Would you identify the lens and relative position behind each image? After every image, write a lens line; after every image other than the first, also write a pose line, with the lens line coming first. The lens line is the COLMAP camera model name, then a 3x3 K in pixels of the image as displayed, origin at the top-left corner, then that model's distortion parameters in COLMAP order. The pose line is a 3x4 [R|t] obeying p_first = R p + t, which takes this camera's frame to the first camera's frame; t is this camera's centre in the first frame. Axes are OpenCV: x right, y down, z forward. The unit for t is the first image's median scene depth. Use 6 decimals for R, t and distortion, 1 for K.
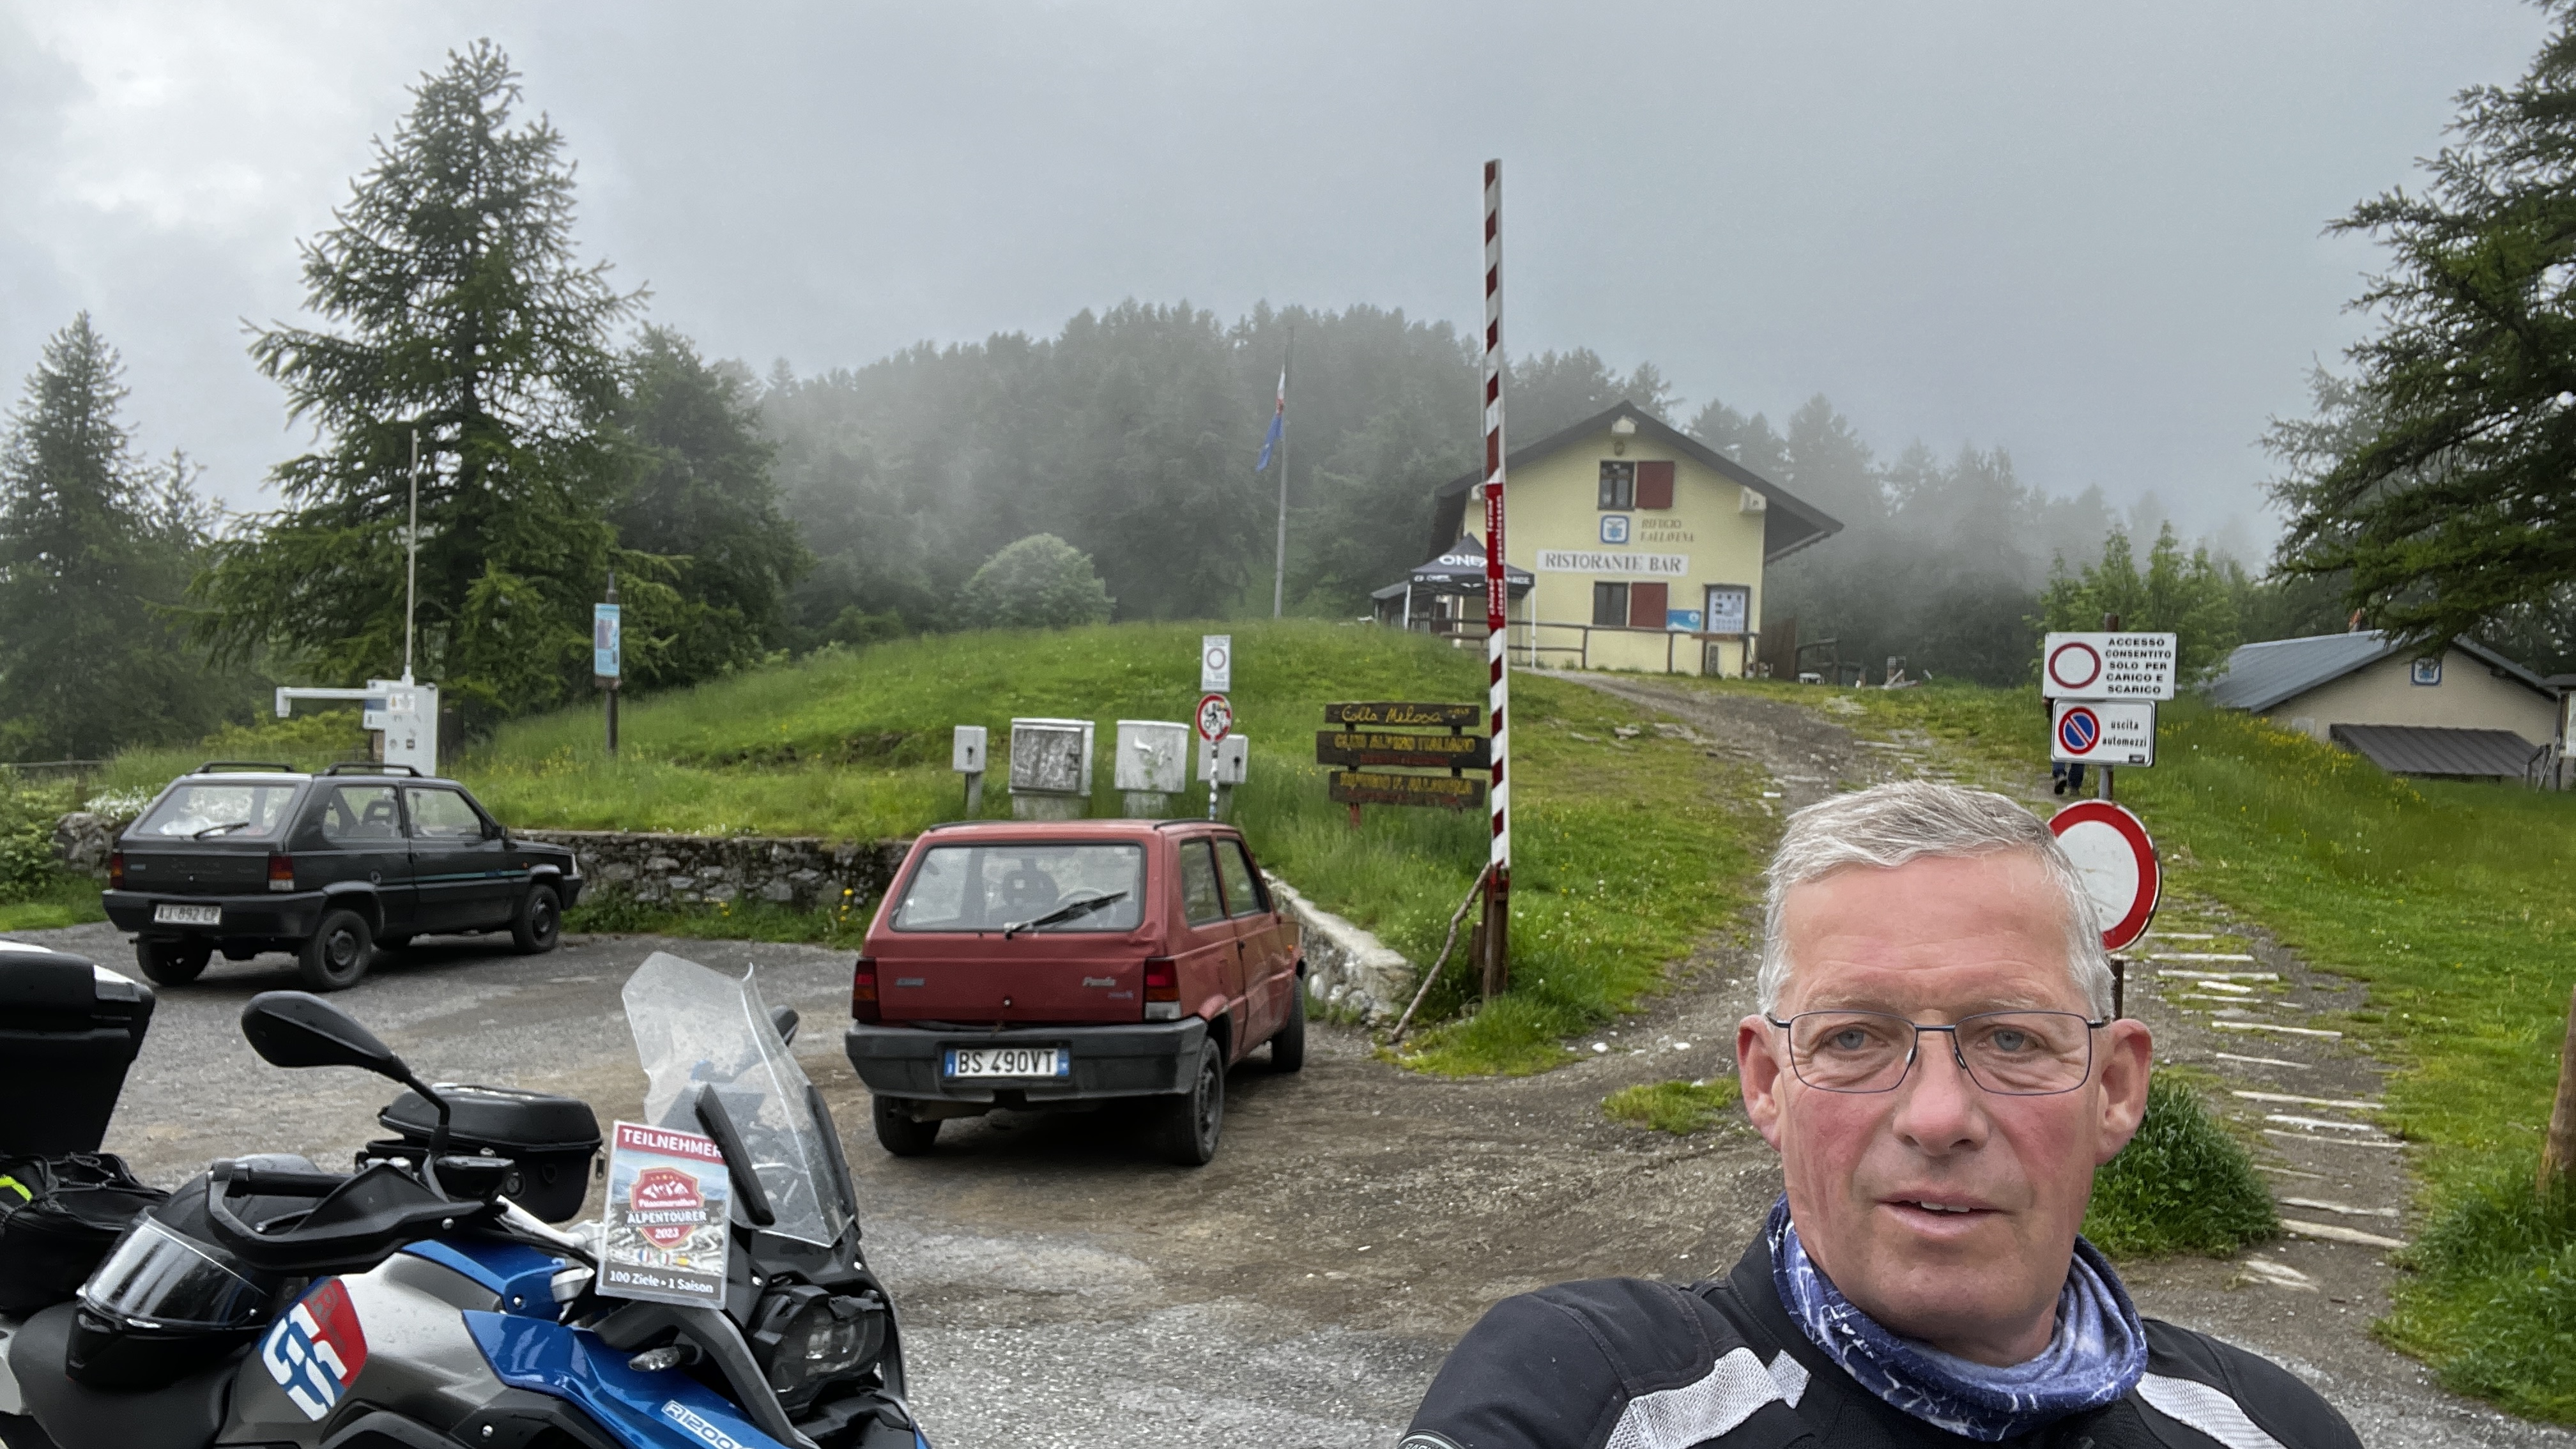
lens RADIAL K [[1725.7, 0, 1299.6], [0, 1725.7, 754.3], [0, 0, 1]] dist [-0.029109, 0.083016]
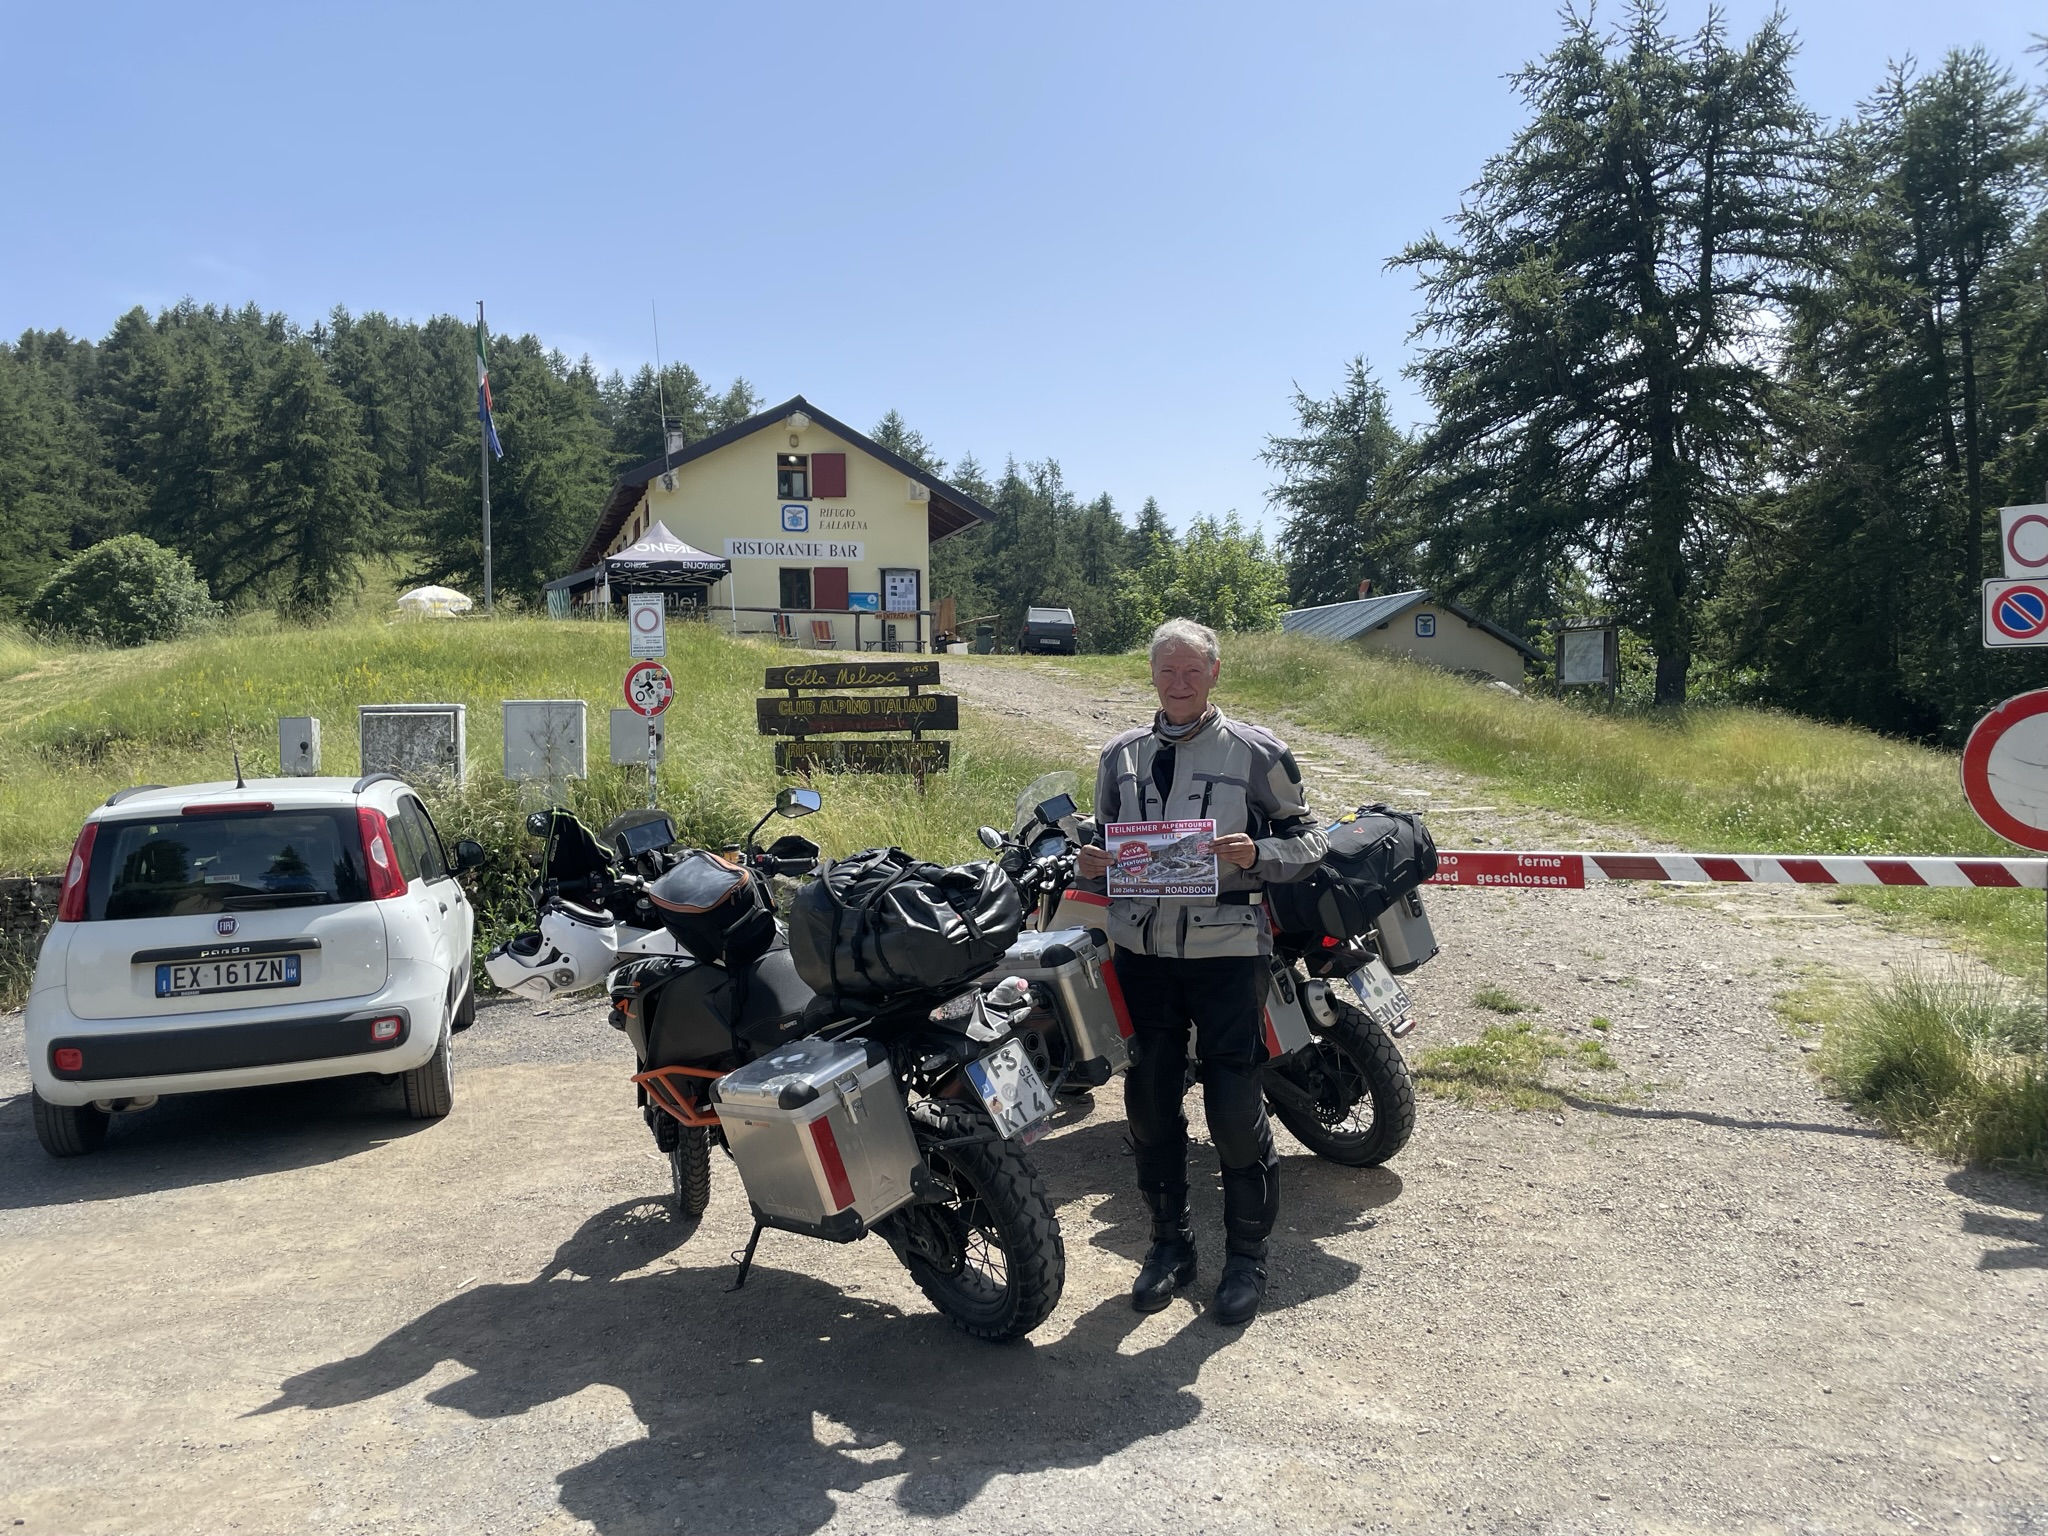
lens RADIAL K [[1512.1, 0, 1002.6], [0, 1512.1, 756.5], [0, 0, 1]] dist [0.082119, -0.113233]
pose [[0.924194, -0.060931, 0.377032, -0.061941], [0.056286, 0.998142, 0.023336, 0.002027], [-0.377753, -0.000345, 0.925906, 0.082804]]
